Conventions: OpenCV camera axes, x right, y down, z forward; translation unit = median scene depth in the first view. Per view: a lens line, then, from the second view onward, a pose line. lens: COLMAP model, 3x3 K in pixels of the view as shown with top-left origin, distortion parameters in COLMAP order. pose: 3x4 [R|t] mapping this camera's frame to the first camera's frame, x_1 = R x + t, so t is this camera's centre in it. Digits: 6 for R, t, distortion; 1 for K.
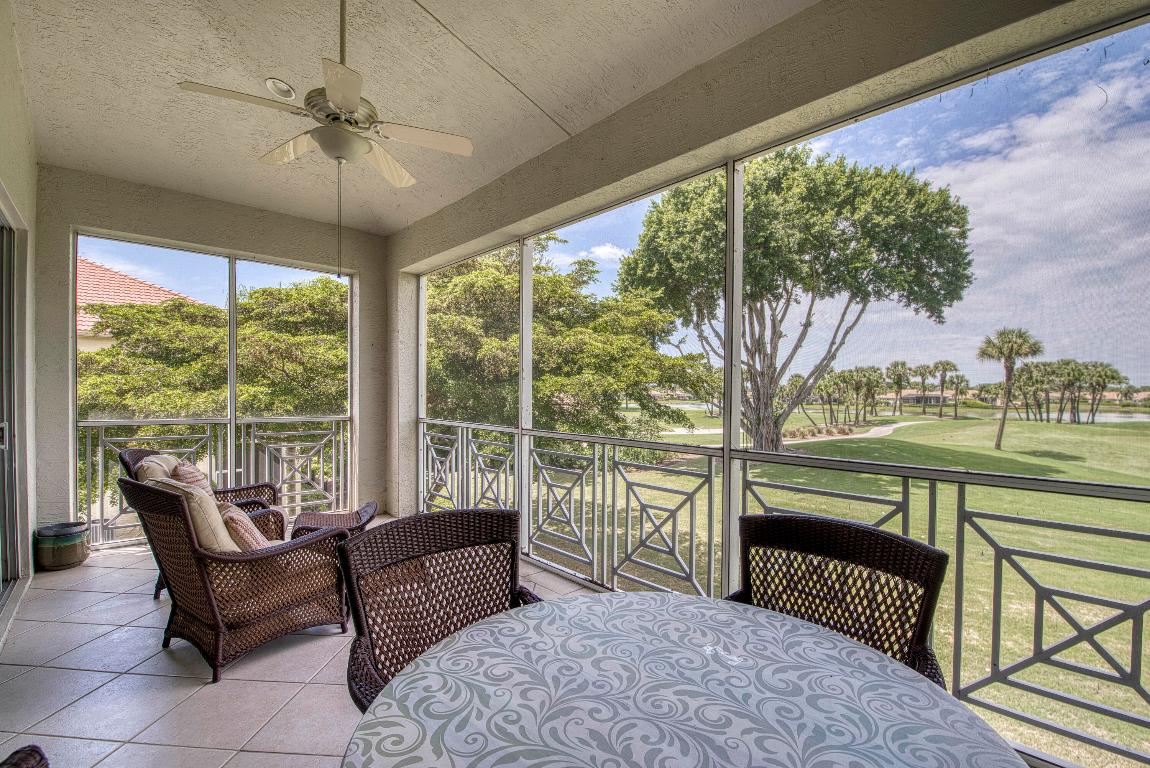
lens RADIAL K [[493.3, 0, 586.8], [0, 493.3, 396.8], [0, 0, 1]] dist [-0.019675, -0.000222]
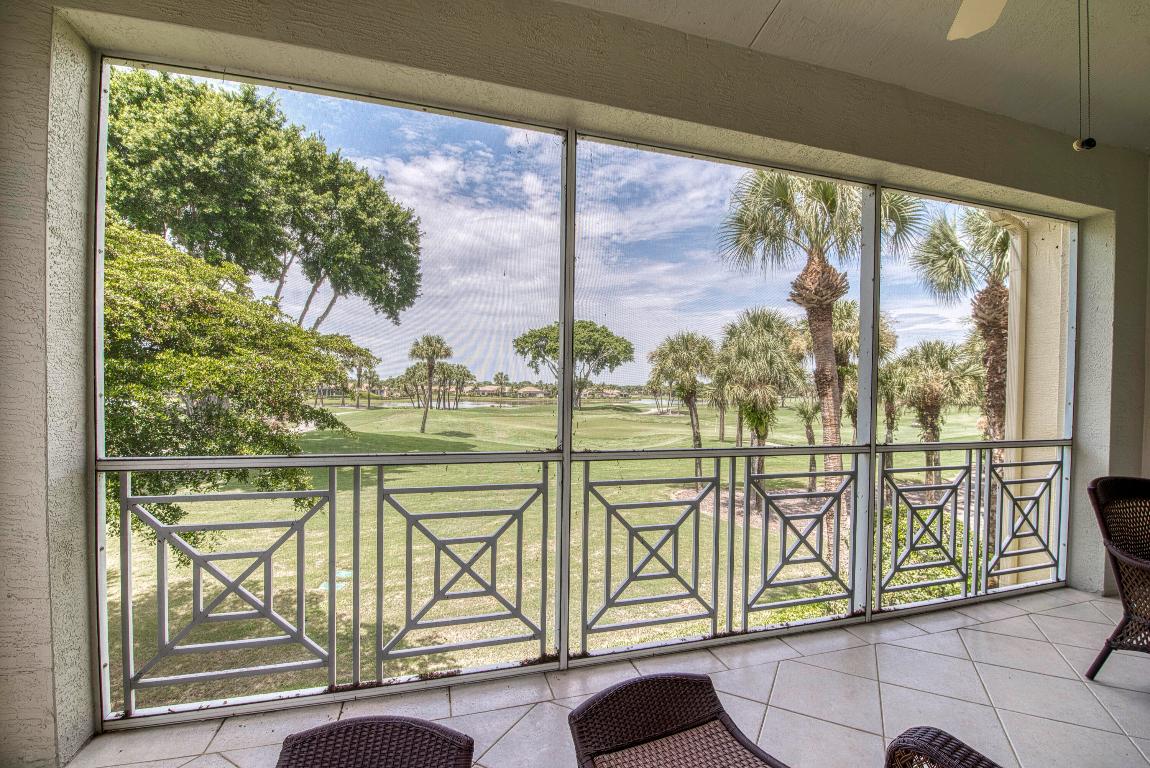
lens RADIAL K [[501.1, 0, 589.4], [0, 501.1, 392.5], [0, 0, 1]] dist [-0.000110, -0.000265]
pose [[0.475139, -0.003801, 0.879903, -0.106159], [-0.000043, 0.999991, 0.004343, -0.001509], [-0.879911, -0.002101, 0.475134, 0.110193]]
